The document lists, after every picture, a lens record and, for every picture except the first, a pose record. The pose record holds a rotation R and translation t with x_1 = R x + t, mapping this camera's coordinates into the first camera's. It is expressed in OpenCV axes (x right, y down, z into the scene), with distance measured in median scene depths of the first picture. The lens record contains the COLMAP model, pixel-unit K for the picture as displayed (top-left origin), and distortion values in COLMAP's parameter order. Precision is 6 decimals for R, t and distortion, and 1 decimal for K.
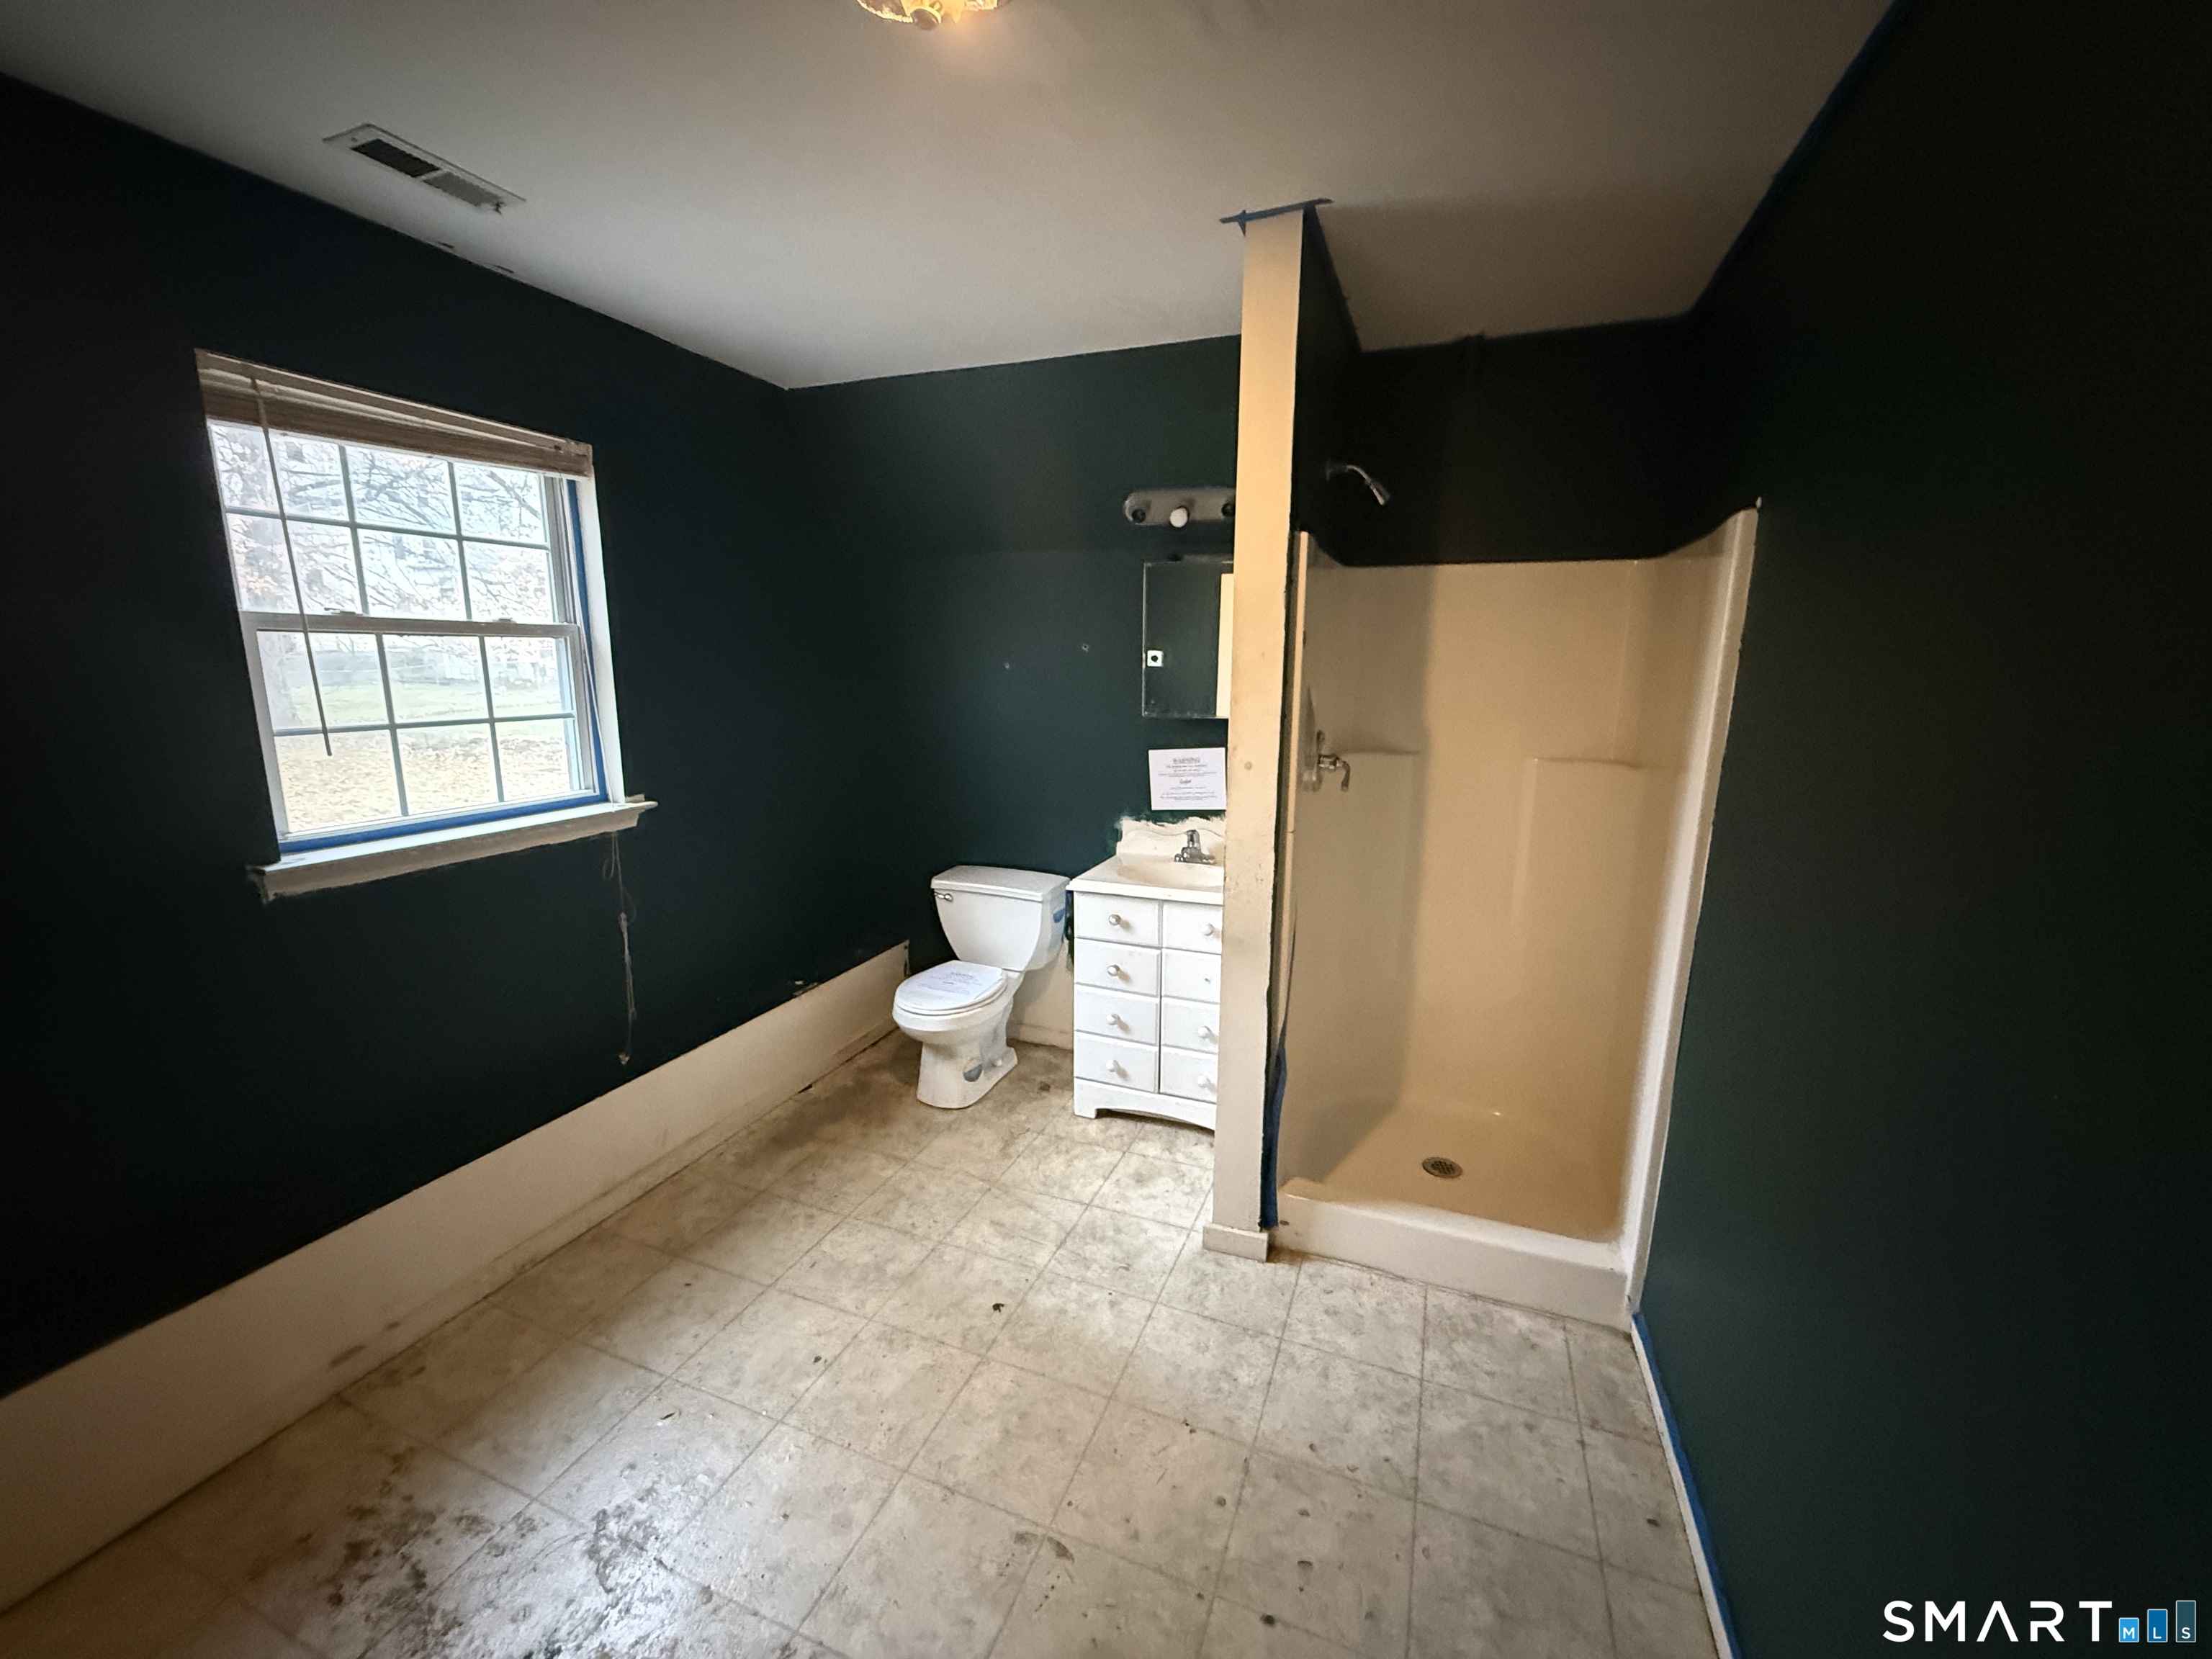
lens RADIAL K [[880.4, 0, 1092.4], [0, 880.4, 840.8], [0, 0, 1]] dist [-0.000402, 0.000504]
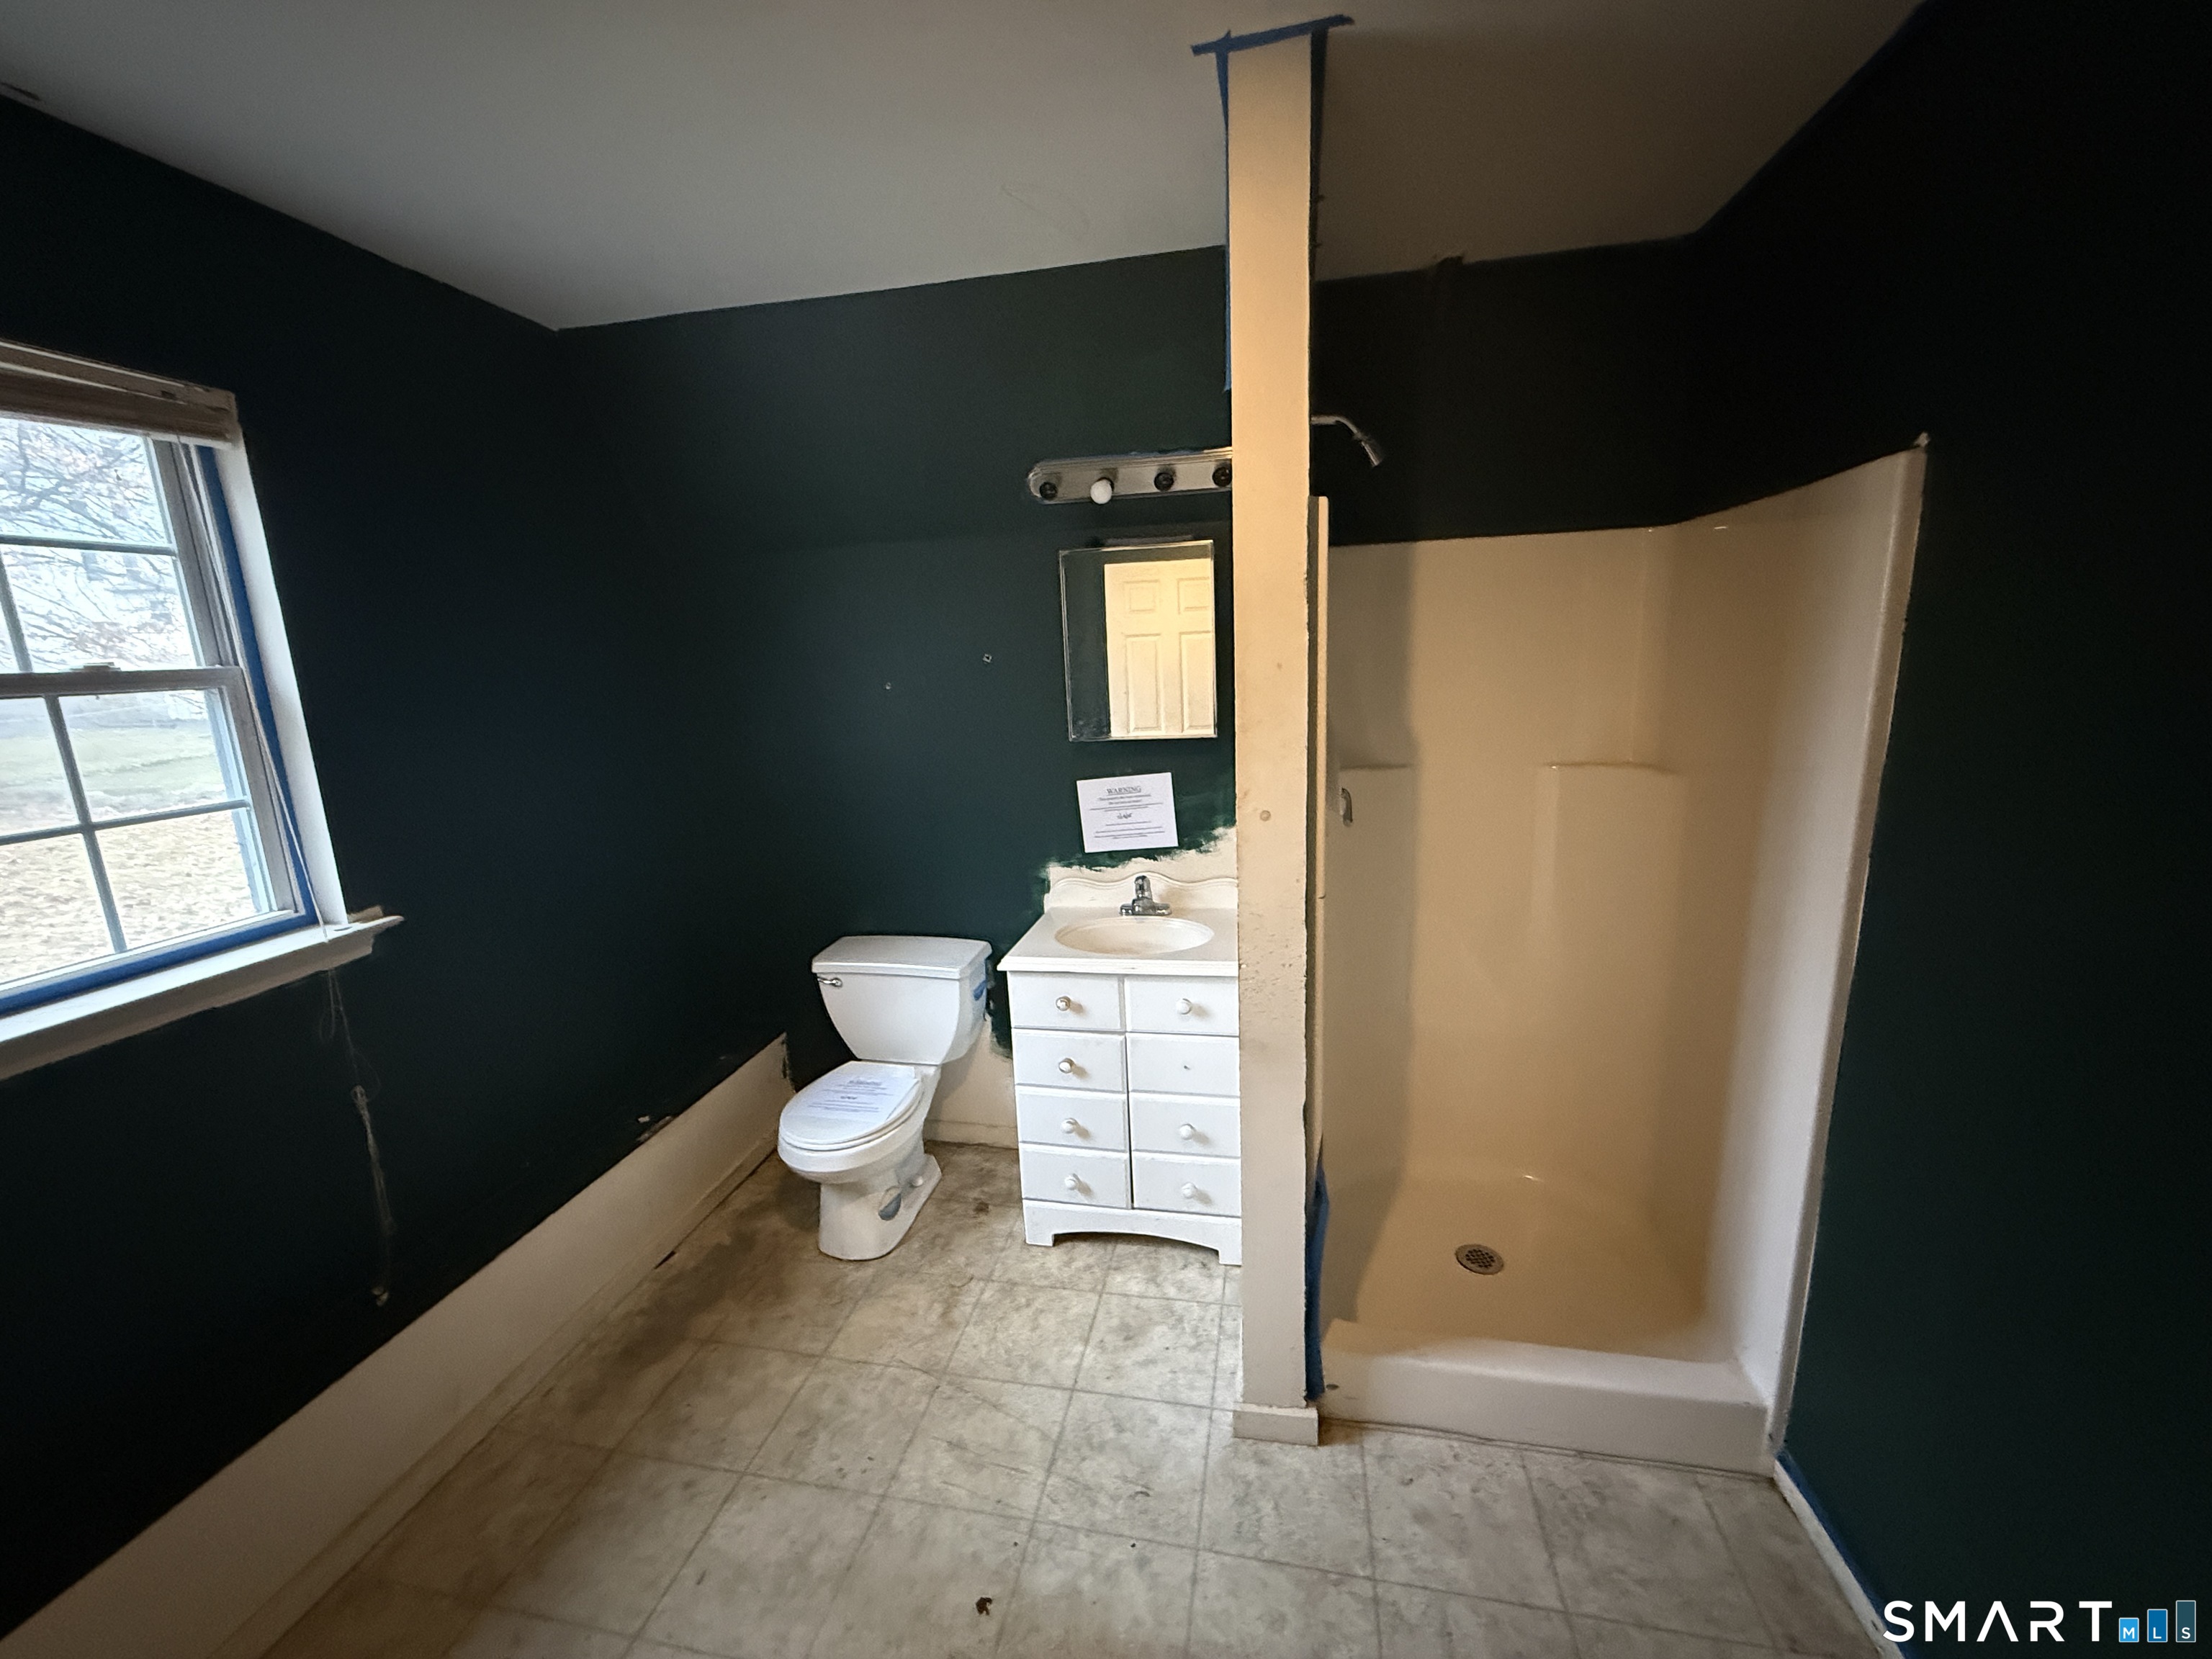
lens RADIAL K [[880.4, 0, 1095.2], [0, 880.4, 838.0], [0, 0, 1]] dist [-0.000402, 0.000504]
pose [[0.983220, -0.082932, 0.162481, -0.072752], [0.082504, 0.996546, 0.009394, -0.073031], [-0.162699, 0.004169, 0.986667, 0.250855]]
